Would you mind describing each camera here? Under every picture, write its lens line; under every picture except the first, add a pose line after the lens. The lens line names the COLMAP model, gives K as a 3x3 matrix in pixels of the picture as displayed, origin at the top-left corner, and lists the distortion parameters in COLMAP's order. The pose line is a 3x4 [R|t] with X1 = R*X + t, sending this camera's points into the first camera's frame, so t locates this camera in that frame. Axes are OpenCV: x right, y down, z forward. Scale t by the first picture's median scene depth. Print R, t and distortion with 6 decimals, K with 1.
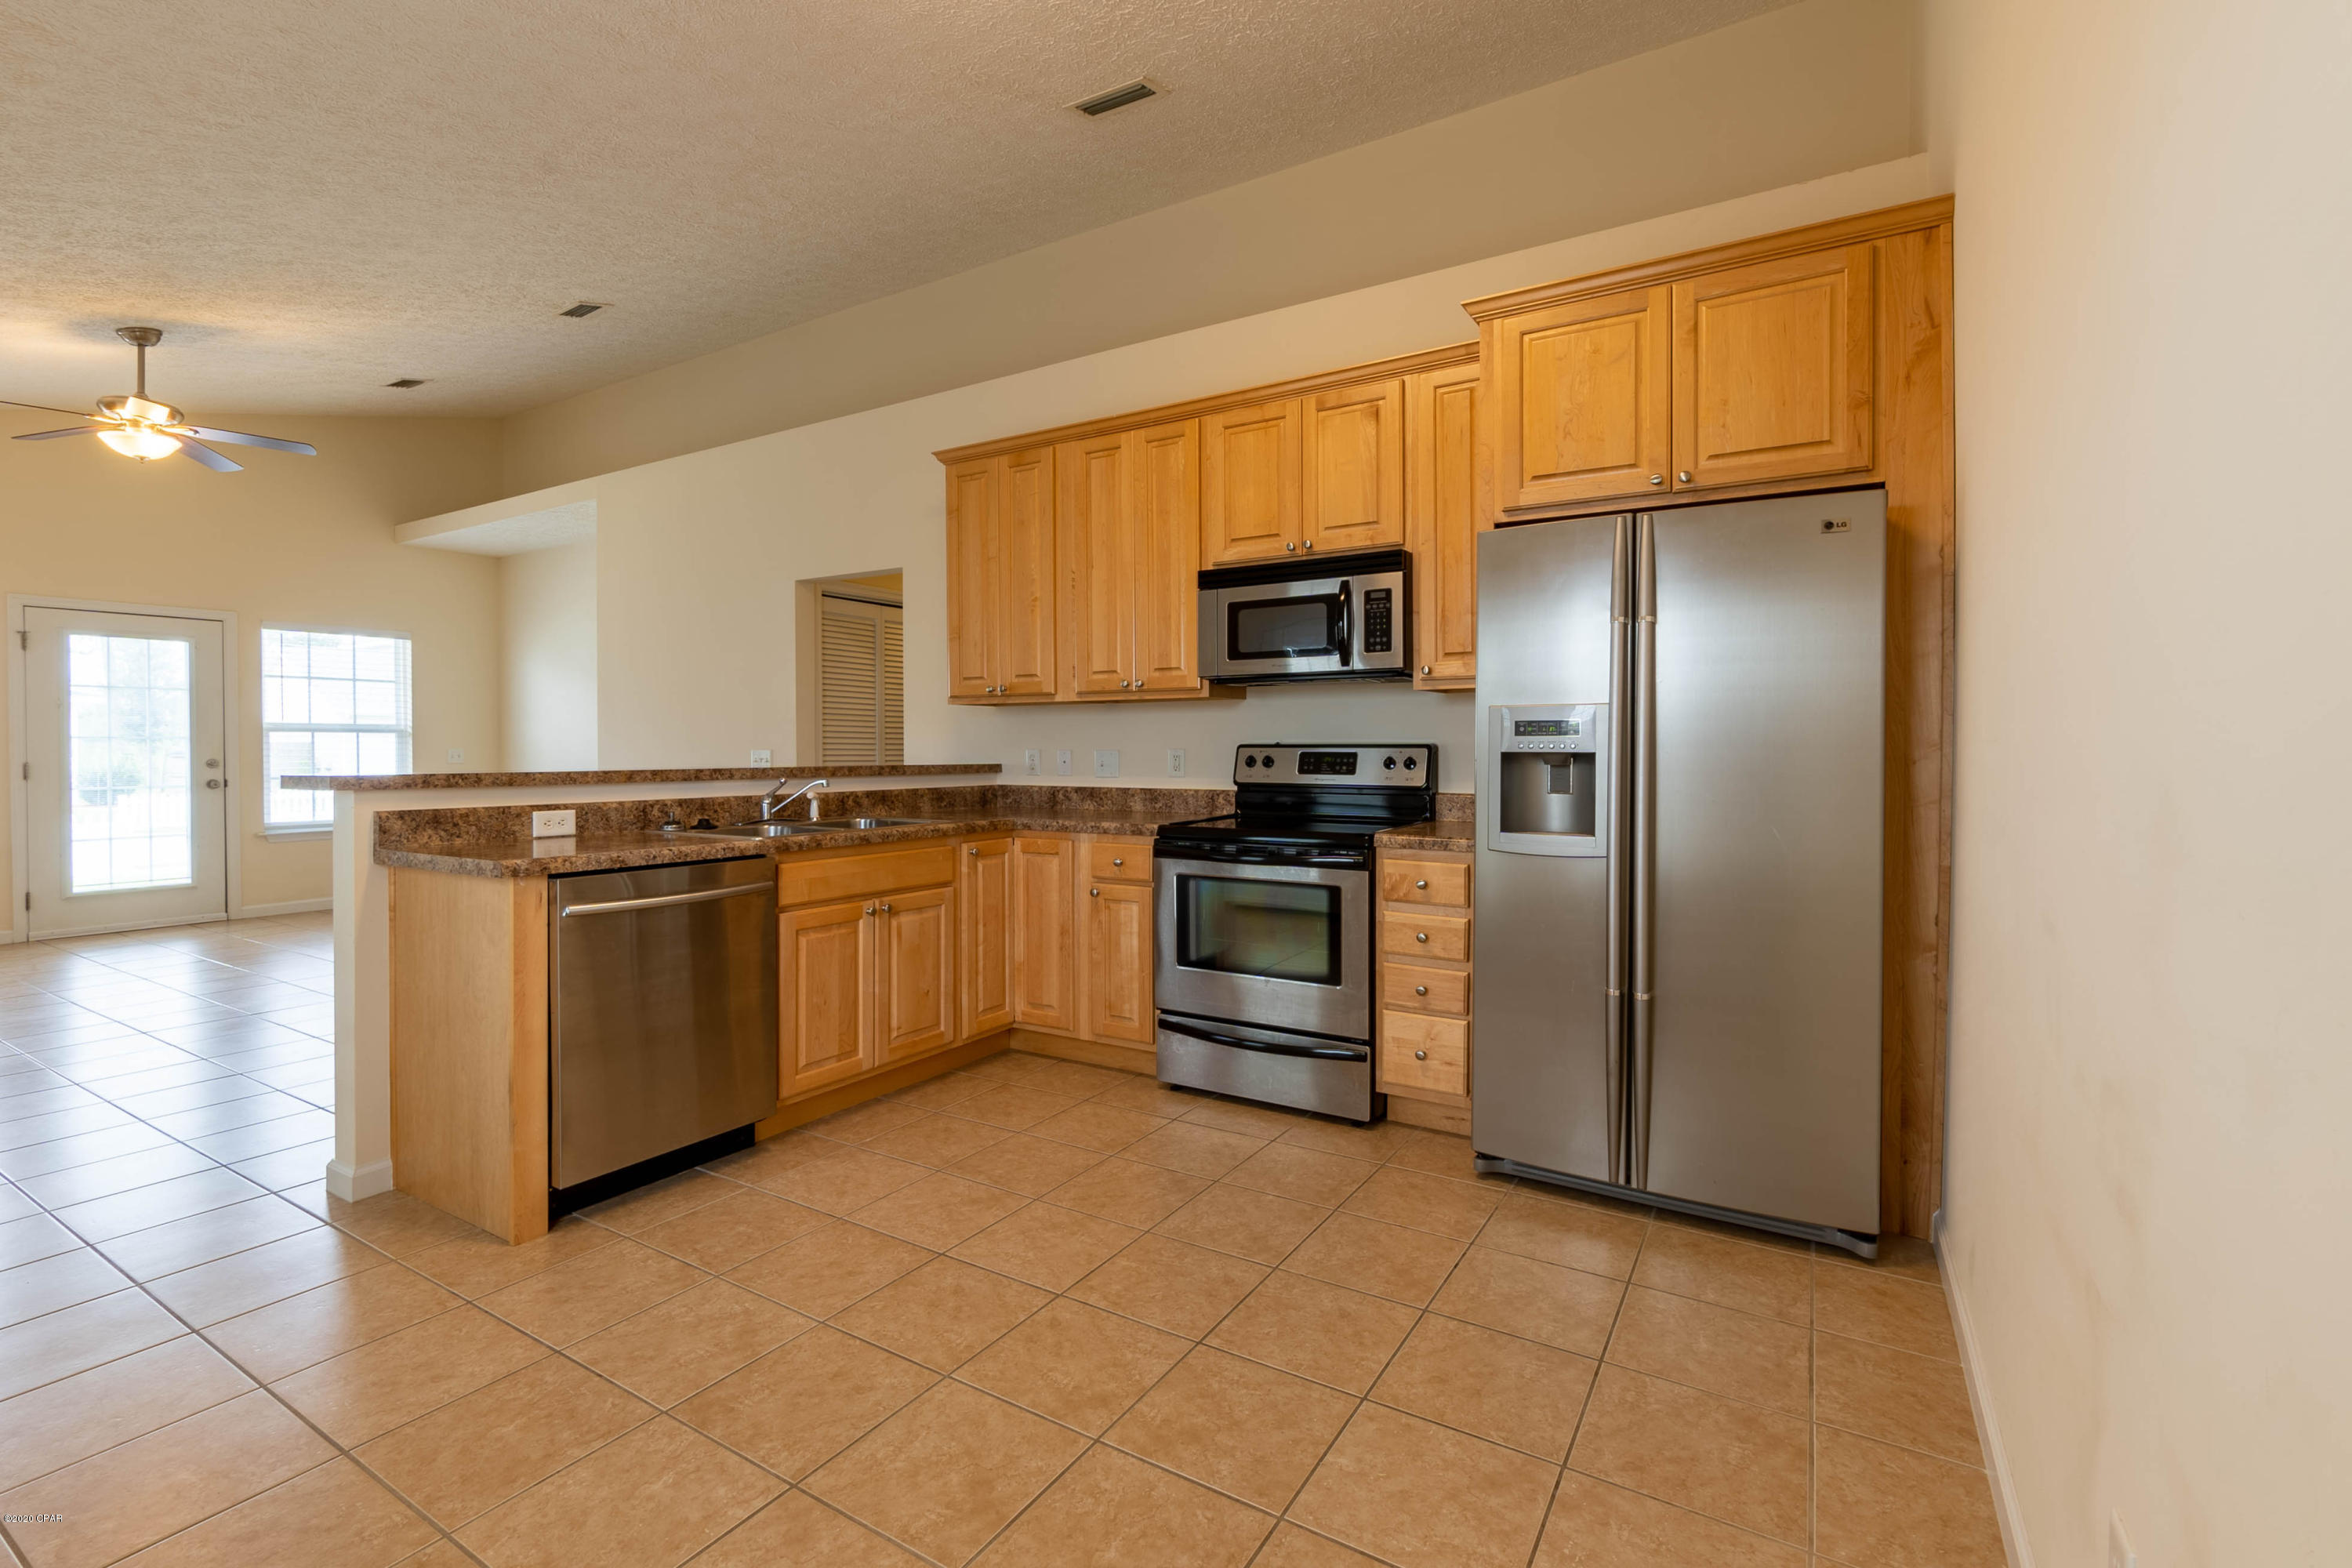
lens RADIAL K [[1028.7, 0, 1178.1], [0, 1028.7, 760.5], [0, 0, 1]] dist [0.000440, -0.000098]
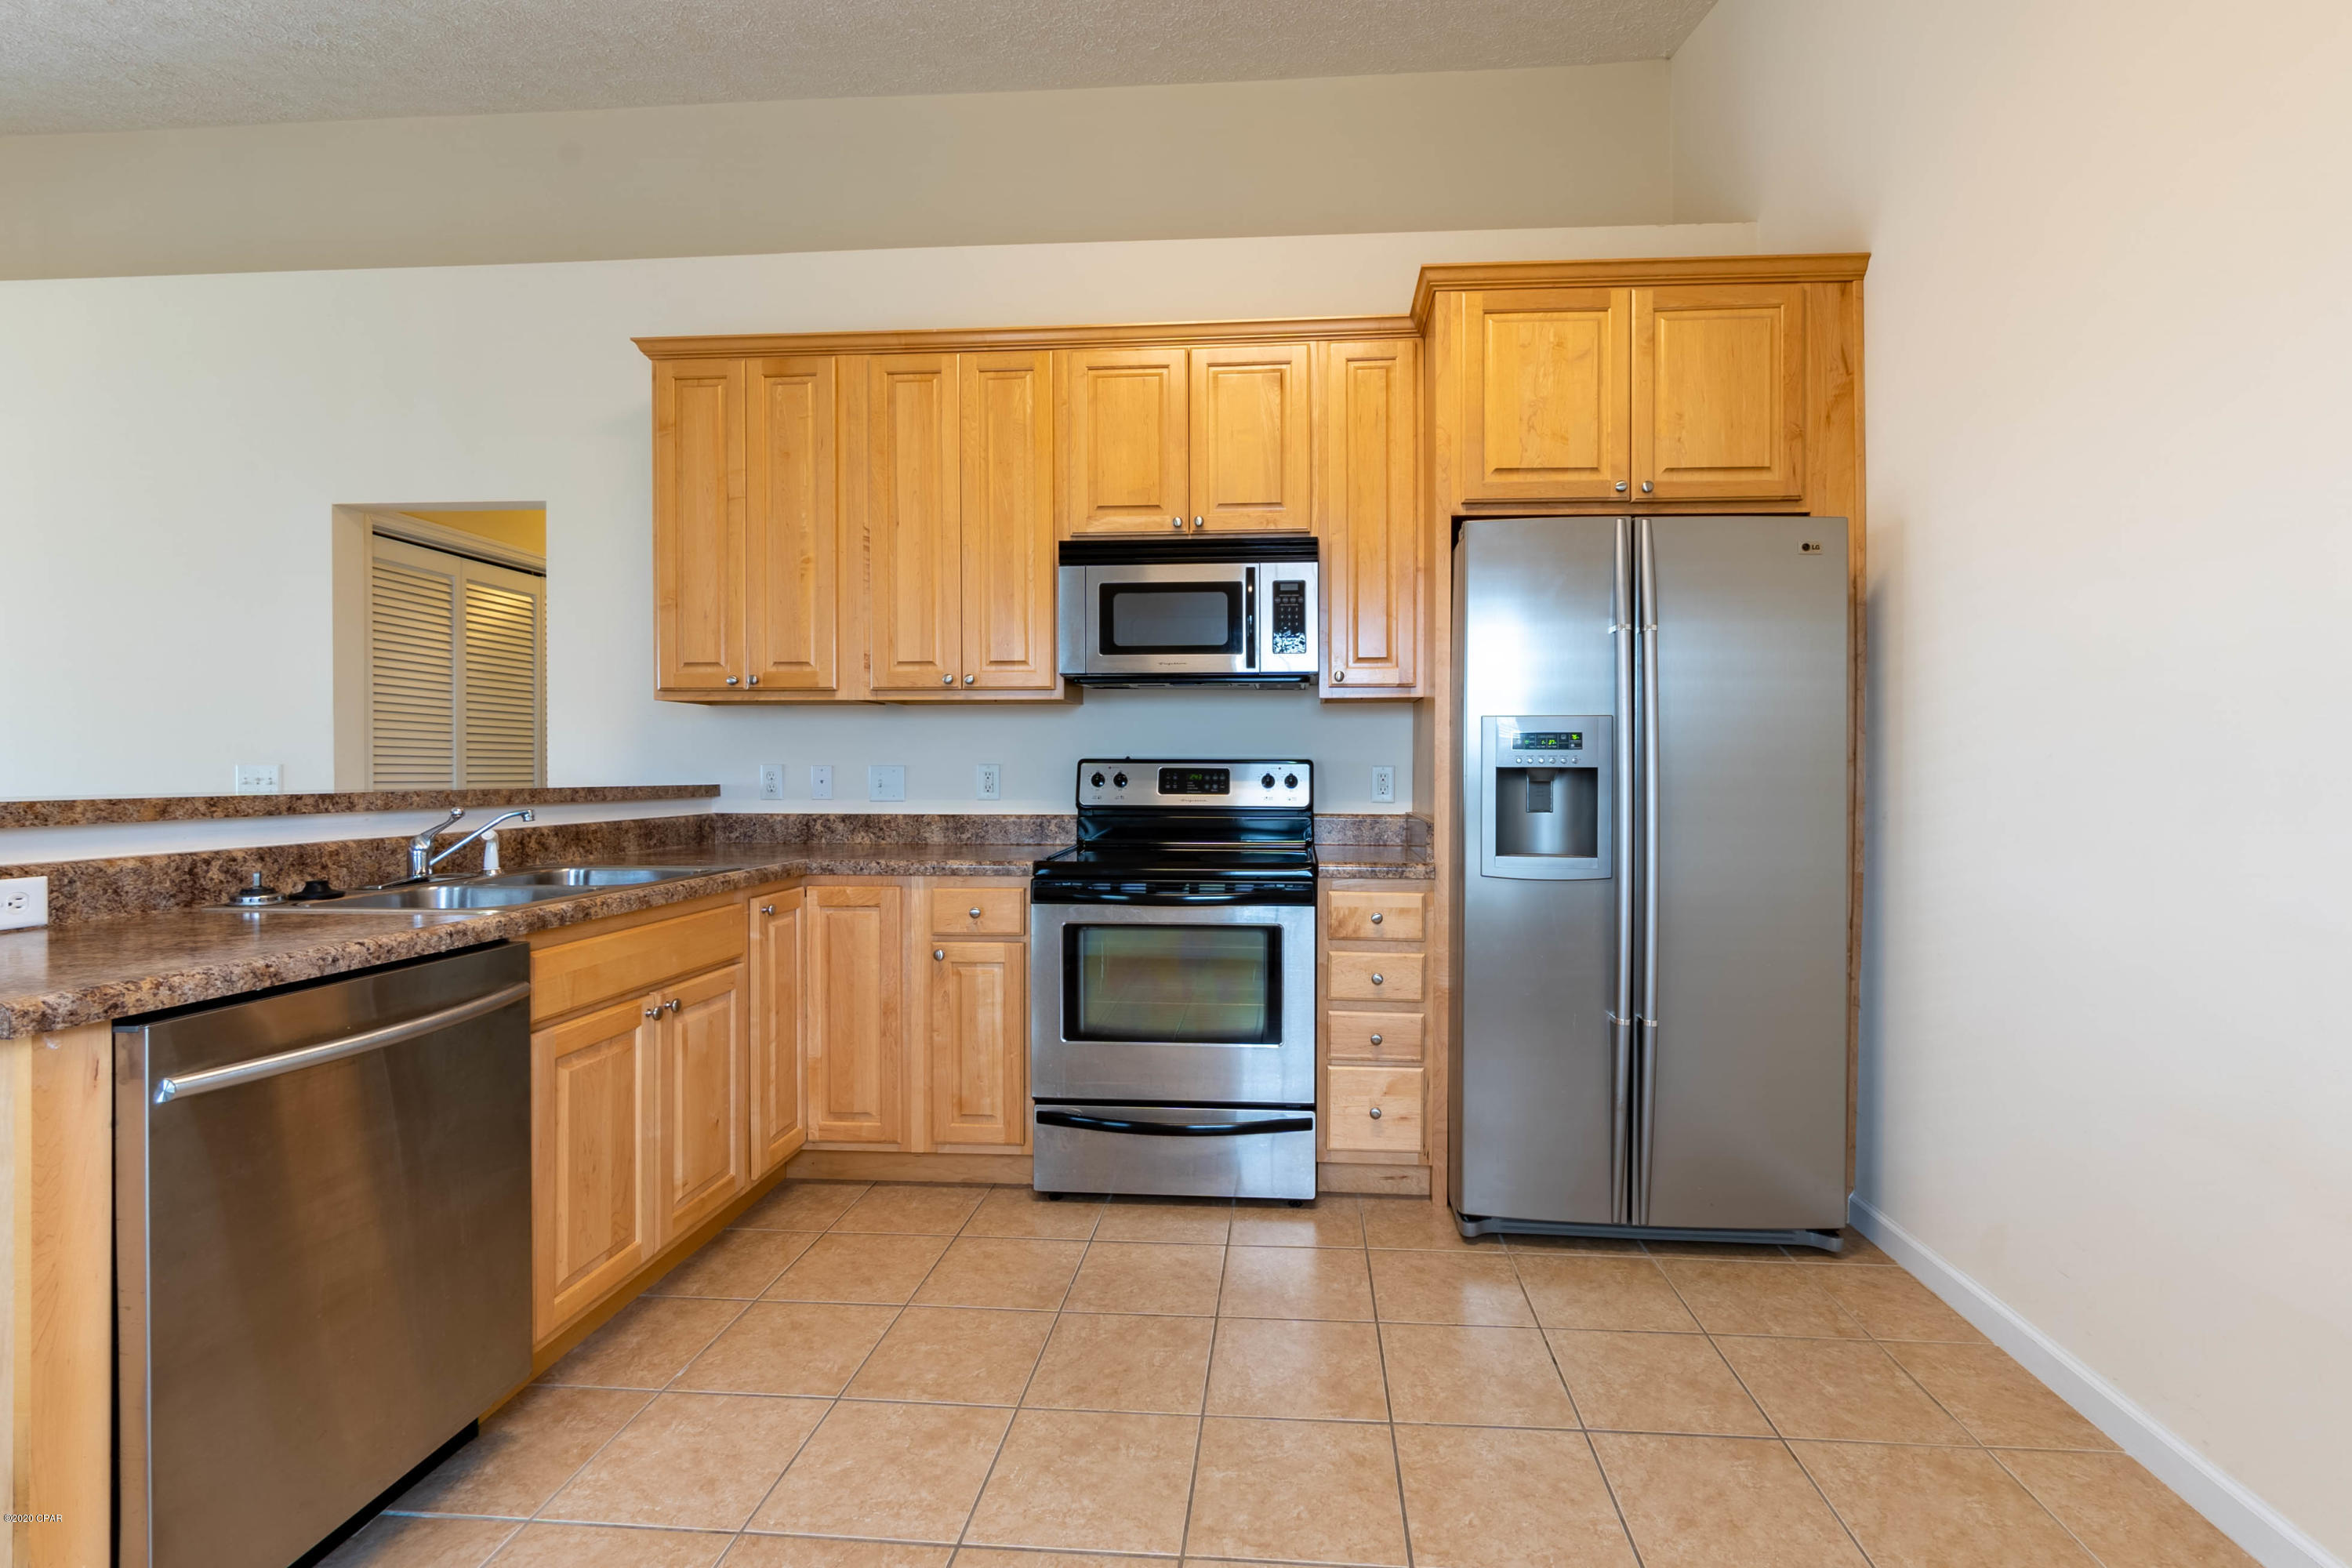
lens RADIAL K [[1046.5, 0, 1182.8], [0, 1046.5, 776.8], [0, 0, 1]] dist [-0.002367, 0.000661]
pose [[0.891324, -0.001517, 0.453365, -0.292082], [0.003649, 0.999986, -0.003828, 0.002422], [-0.453353, 0.005067, 0.891317, 0.258215]]
